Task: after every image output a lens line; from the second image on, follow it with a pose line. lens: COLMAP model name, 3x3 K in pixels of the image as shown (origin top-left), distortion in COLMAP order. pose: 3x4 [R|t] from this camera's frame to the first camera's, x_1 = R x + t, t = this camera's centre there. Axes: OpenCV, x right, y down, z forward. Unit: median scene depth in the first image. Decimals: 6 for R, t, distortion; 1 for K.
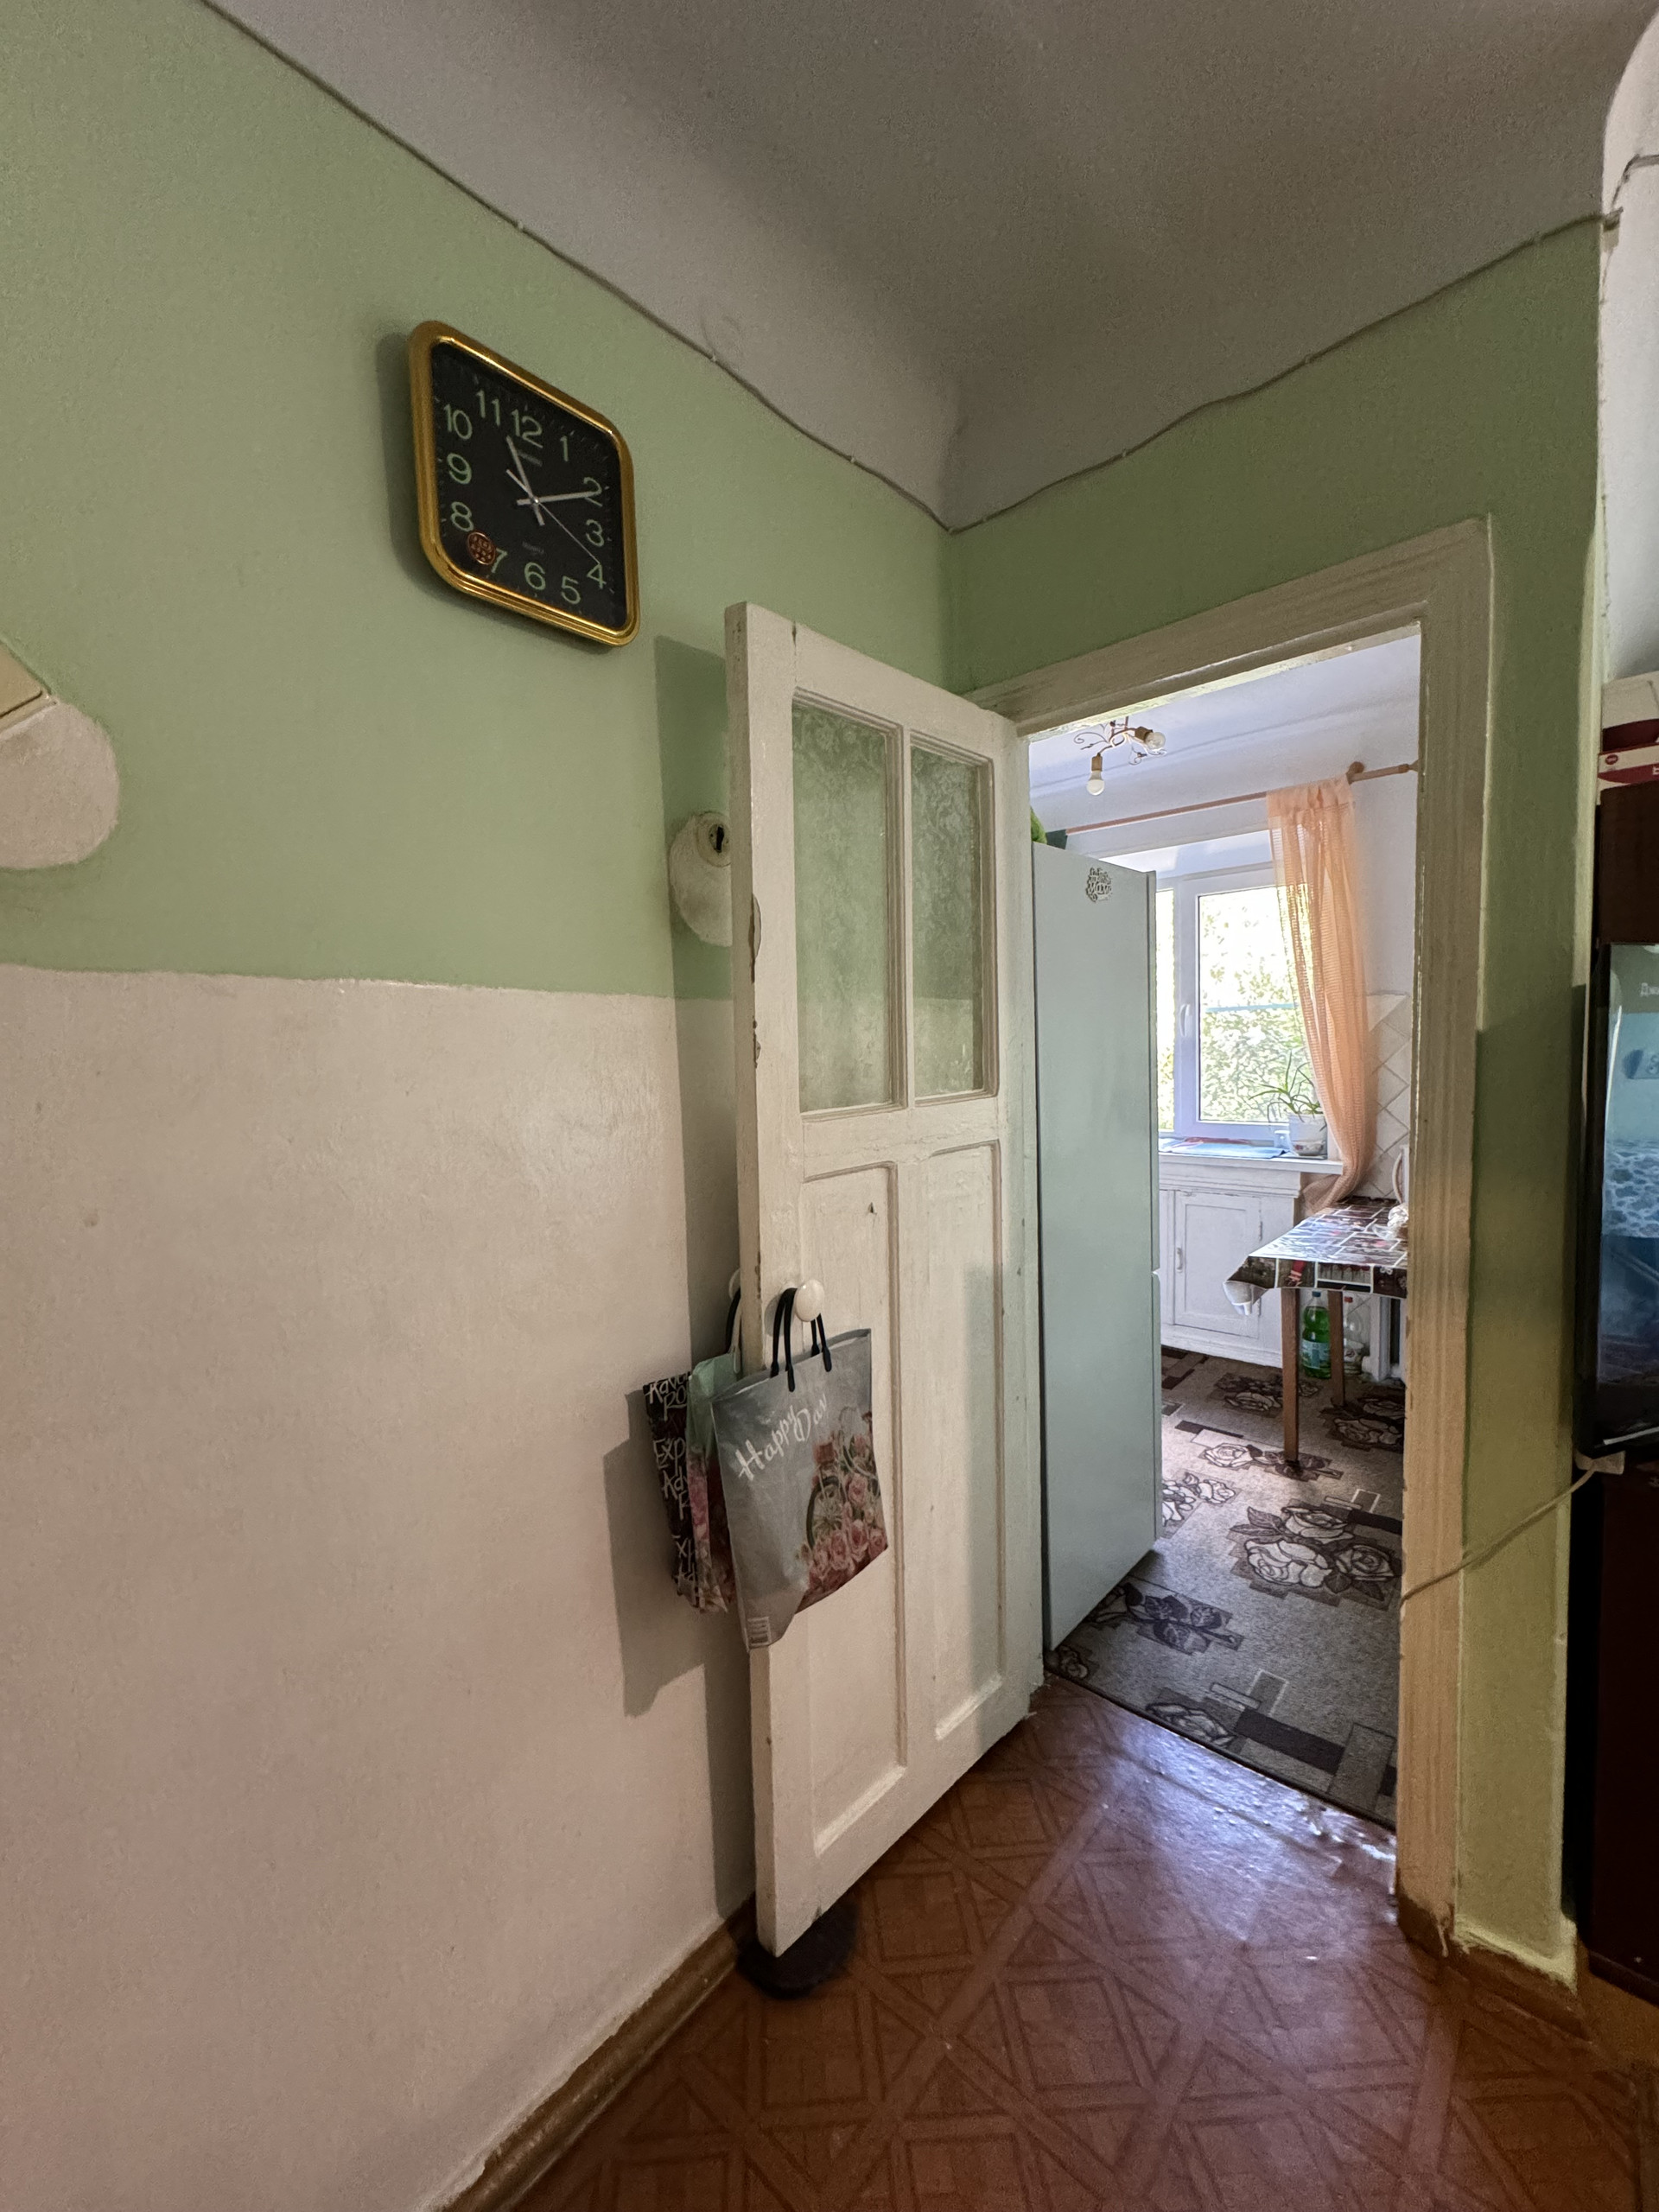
lens RADIAL K [[879.8, 0, 831.5], [0, 879.8, 1105.9], [0, 0, 1]] dist [-0.000823, 0.000174]
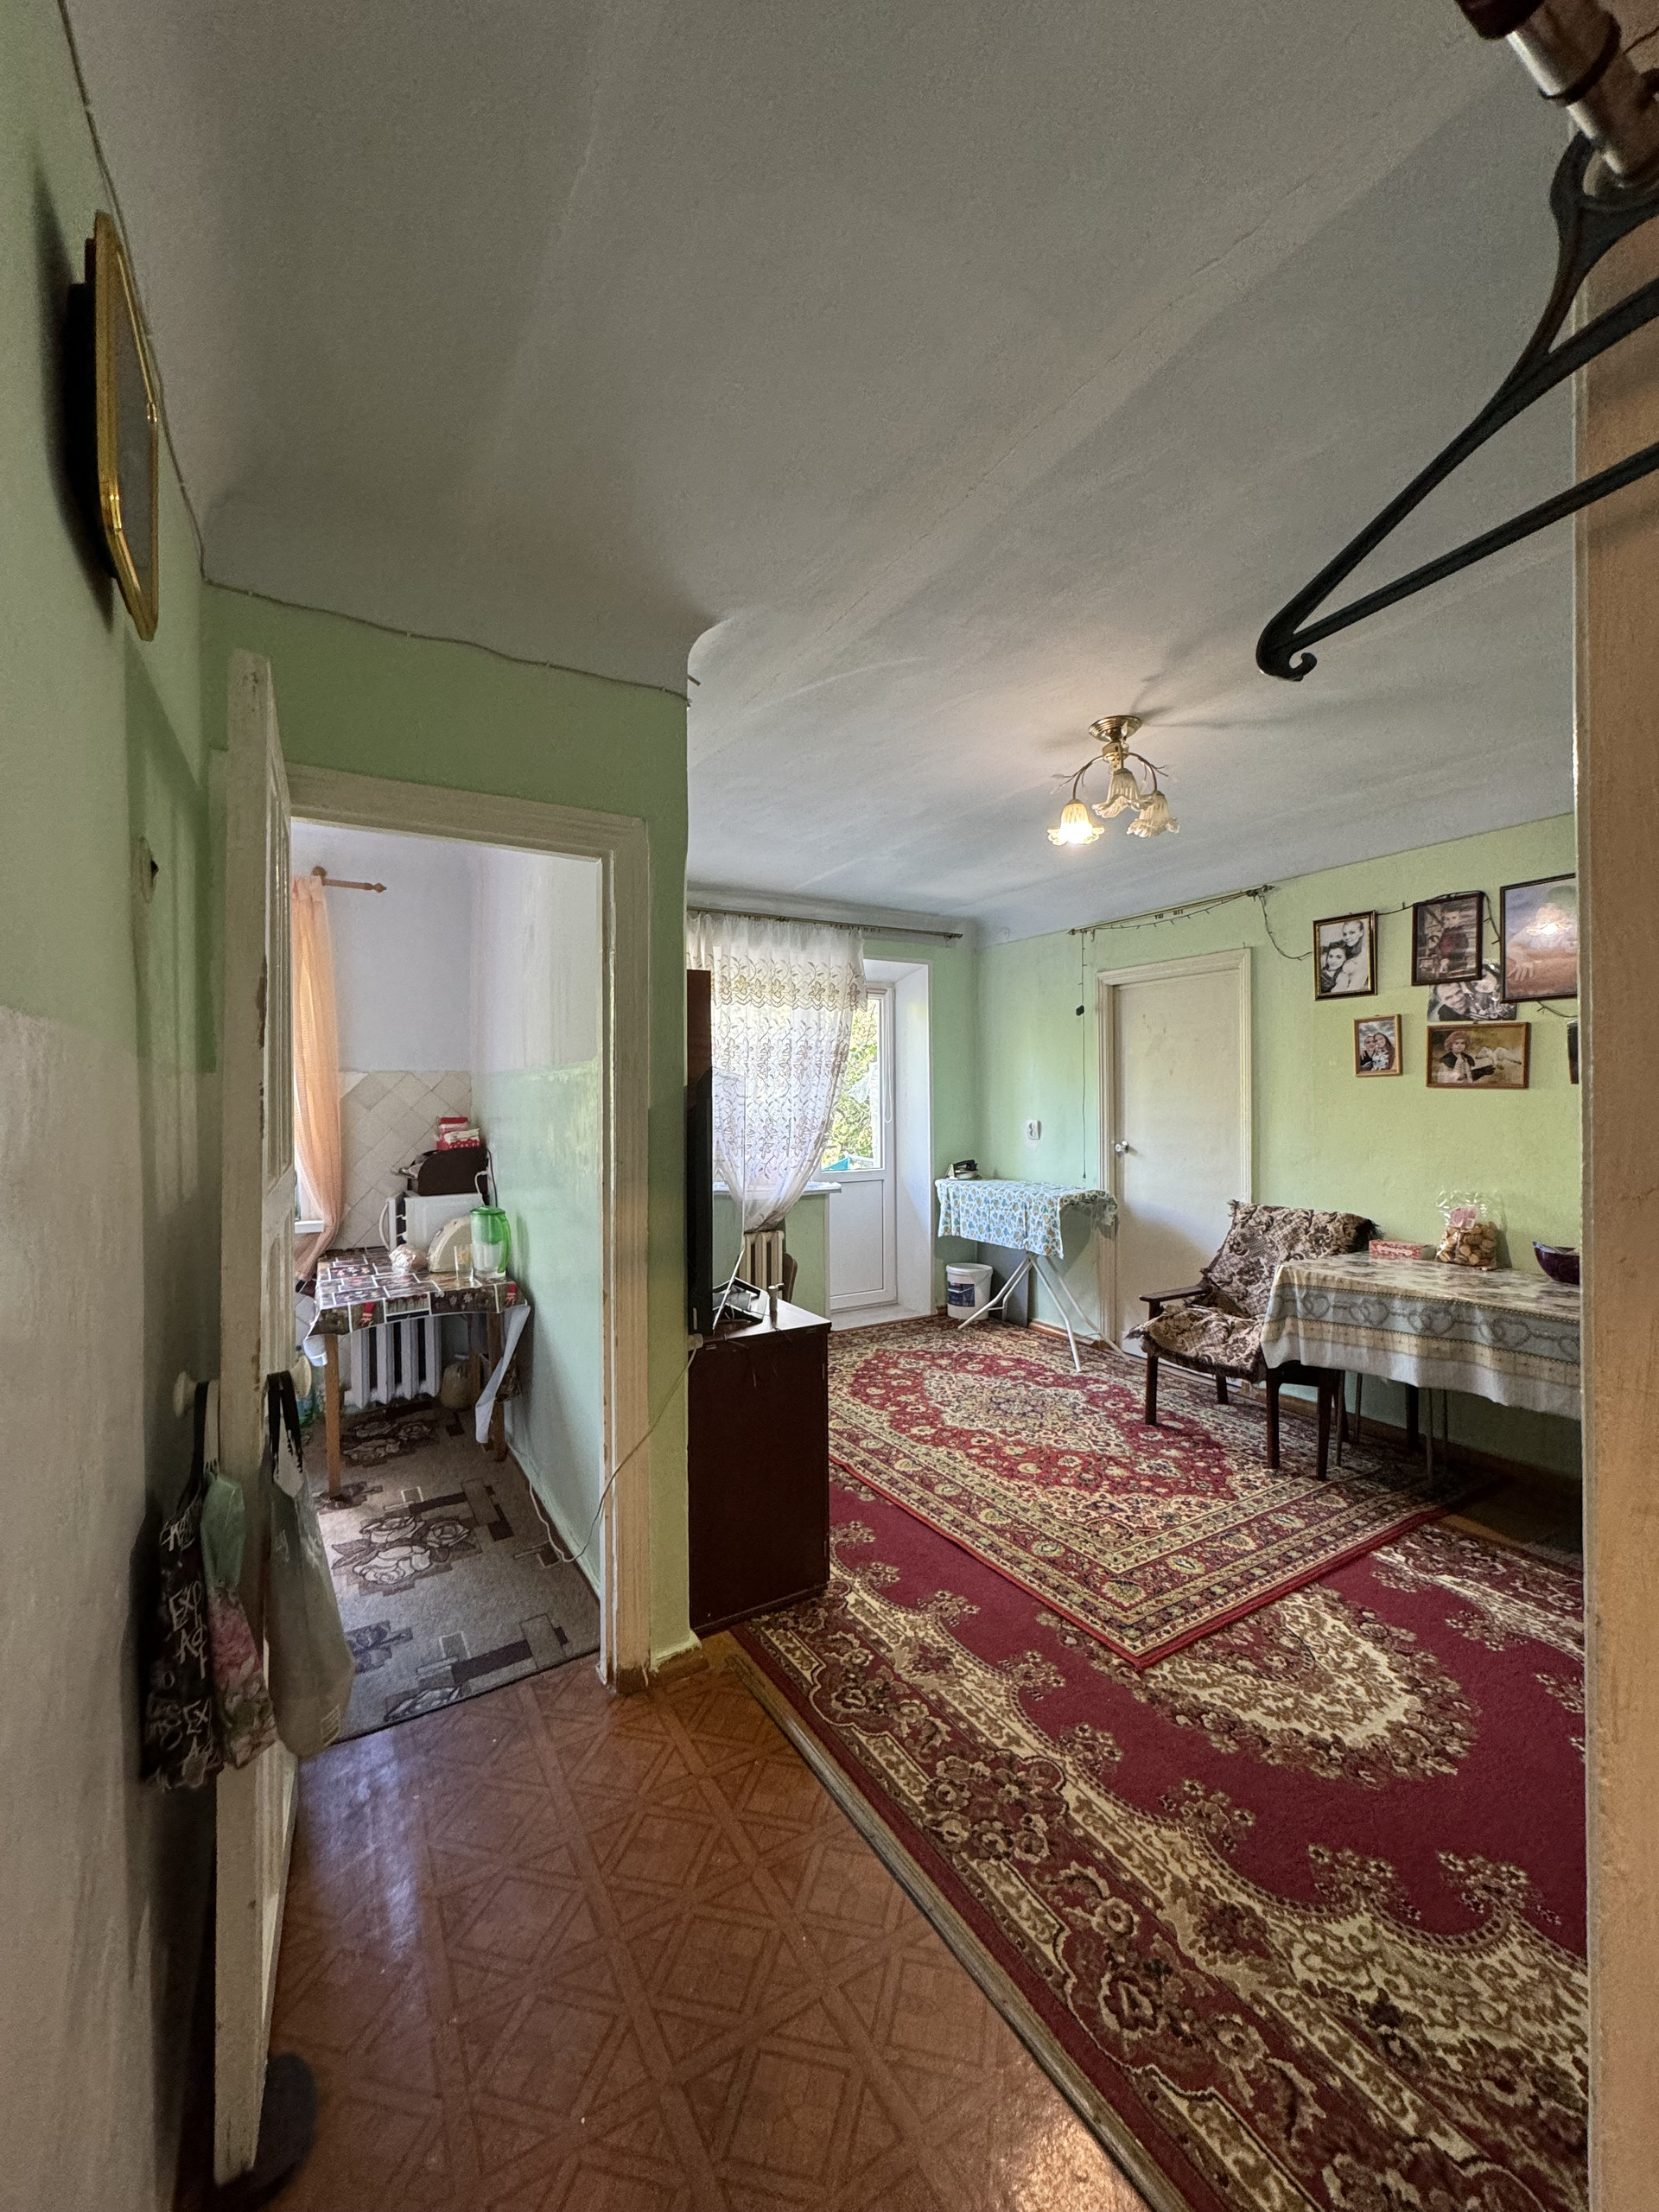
lens RADIAL K [[879.8, 0, 831.2], [0, 879.8, 1105.6], [0, 0, 1]] dist [-0.000823, 0.000174]
pose [[0.300814, 0.017010, 0.953531, -0.395483], [0.057061, 0.997729, -0.035800, -0.005131], [-0.951974, 0.065179, 0.299160, 0.070699]]
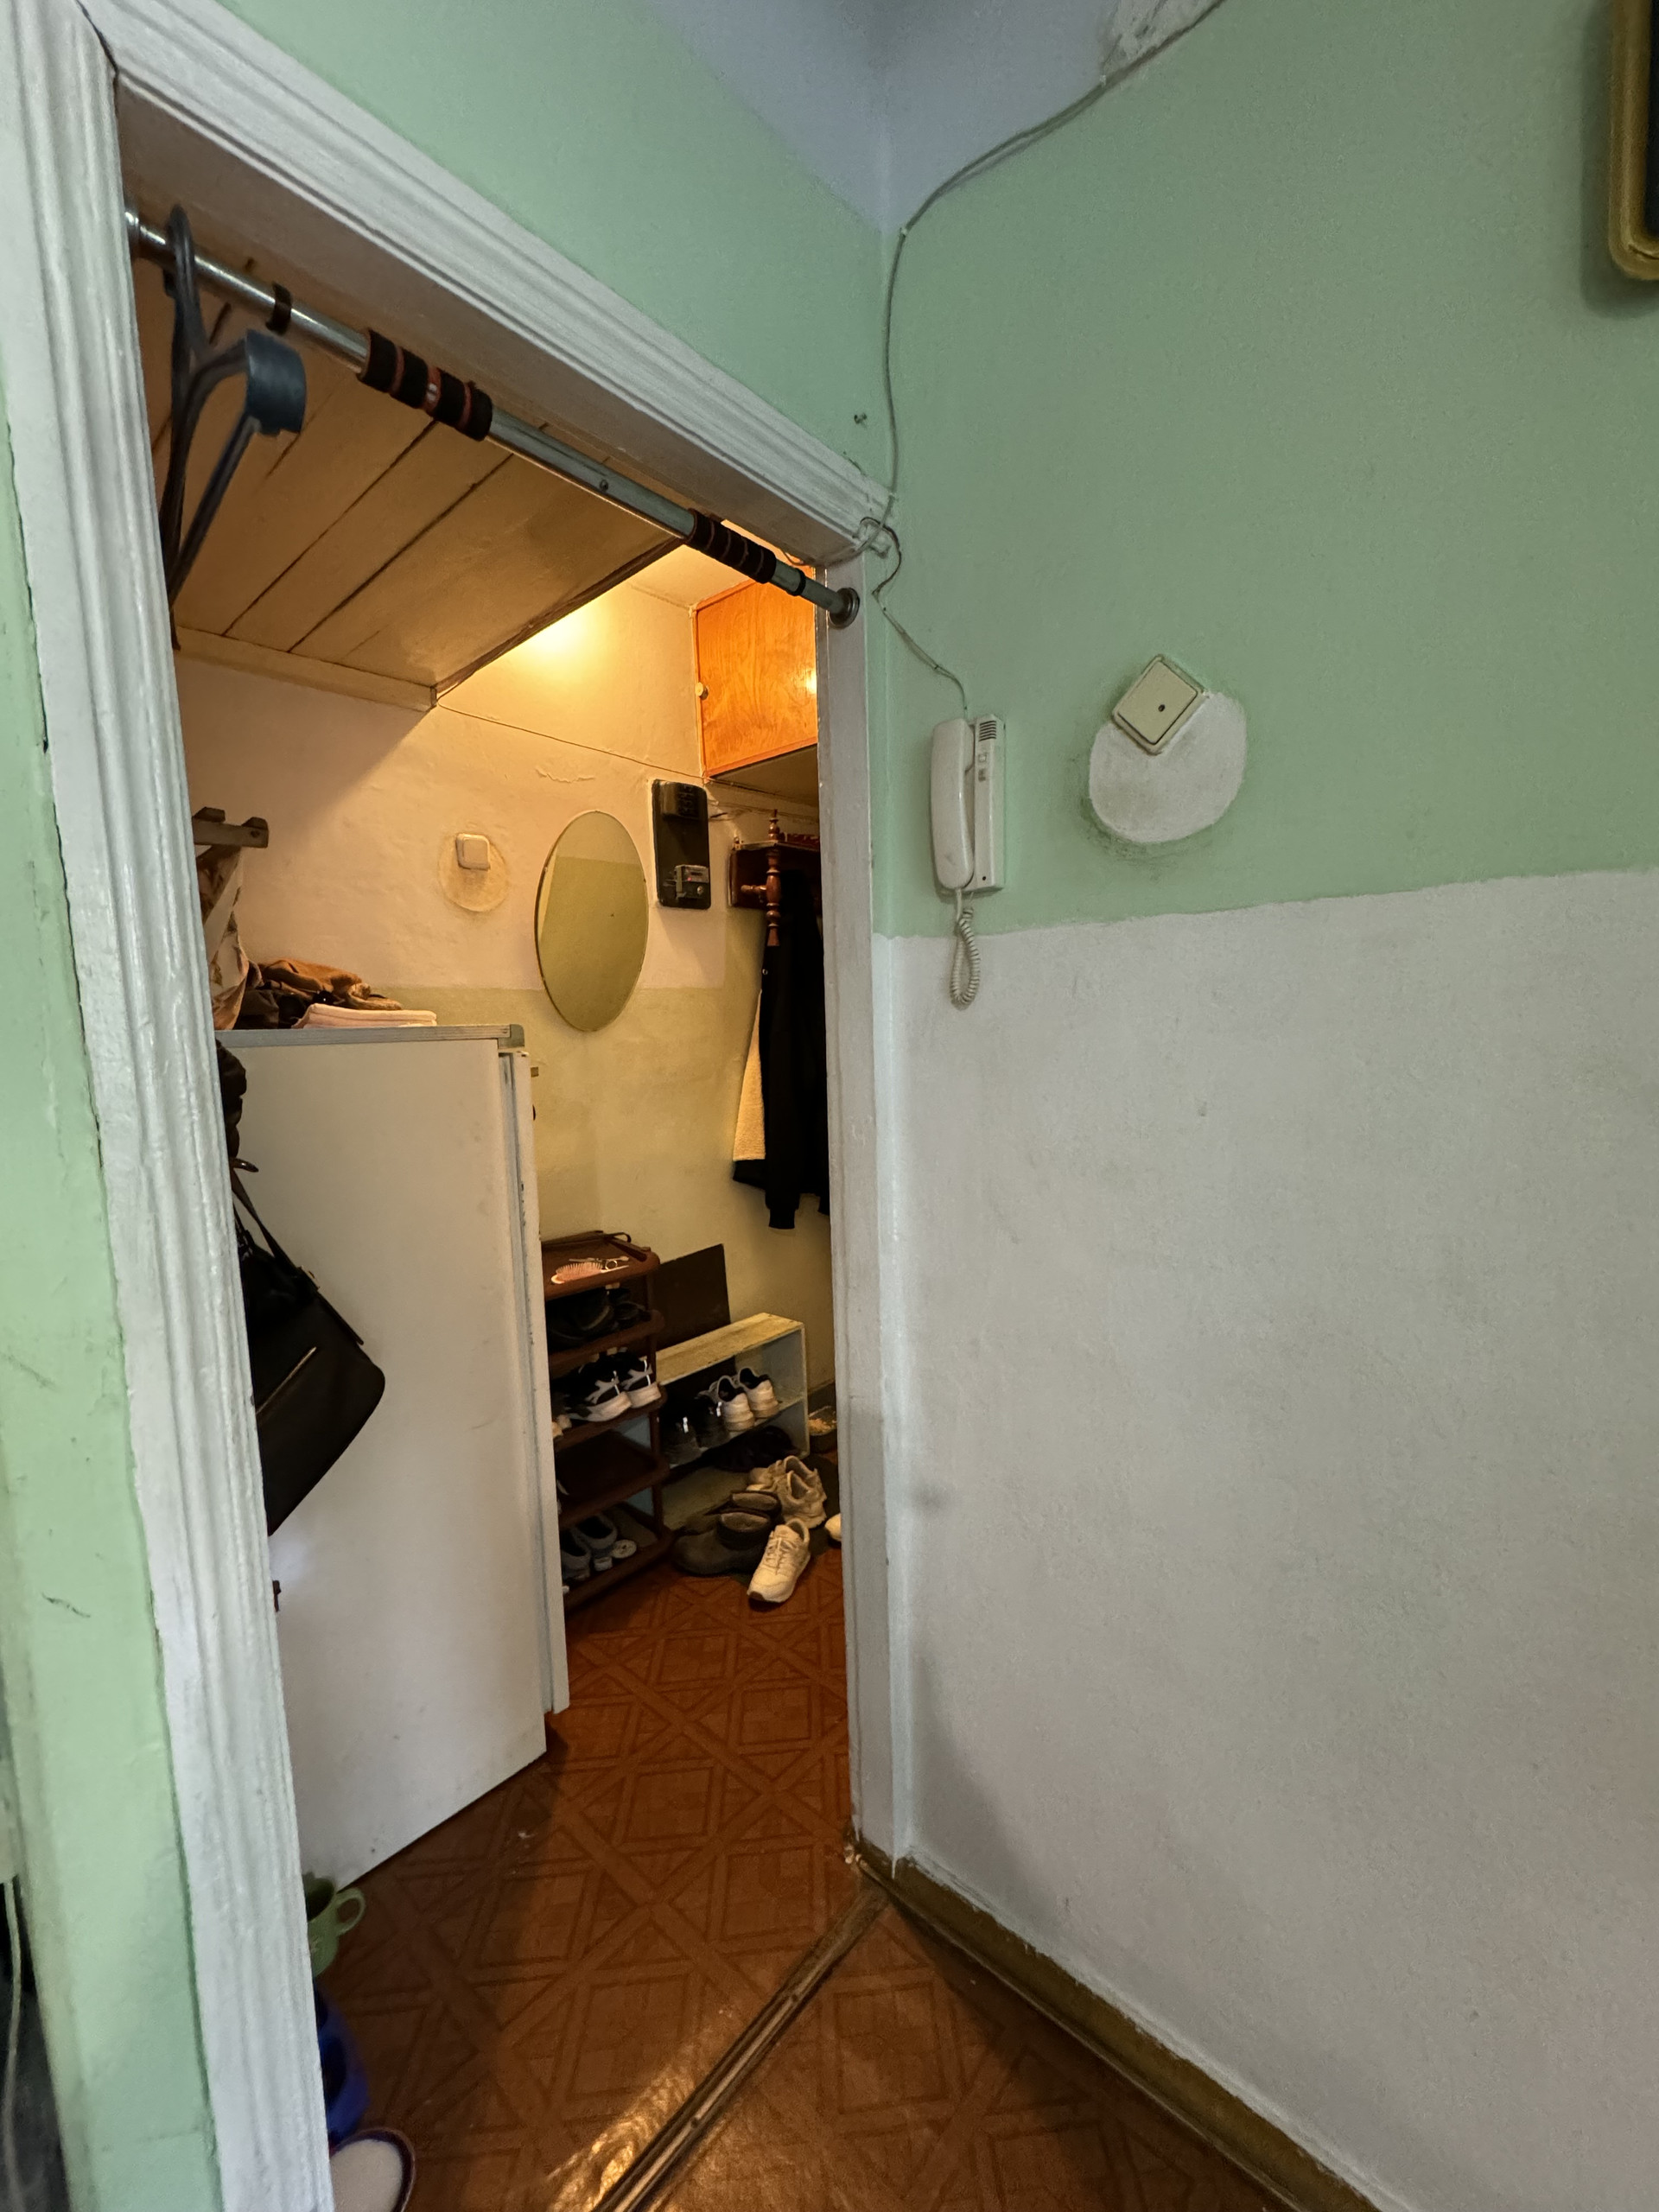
lens RADIAL K [[879.8, 0, 845.4], [0, 879.8, 1097.6], [0, 0, 1]] dist [-0.000823, 0.000174]
pose [[0.018661, 0.113336, -0.993381, 0.127476], [-0.028733, 0.993205, 0.112776, -0.005512], [0.999413, 0.026438, 0.021791, 0.145085]]
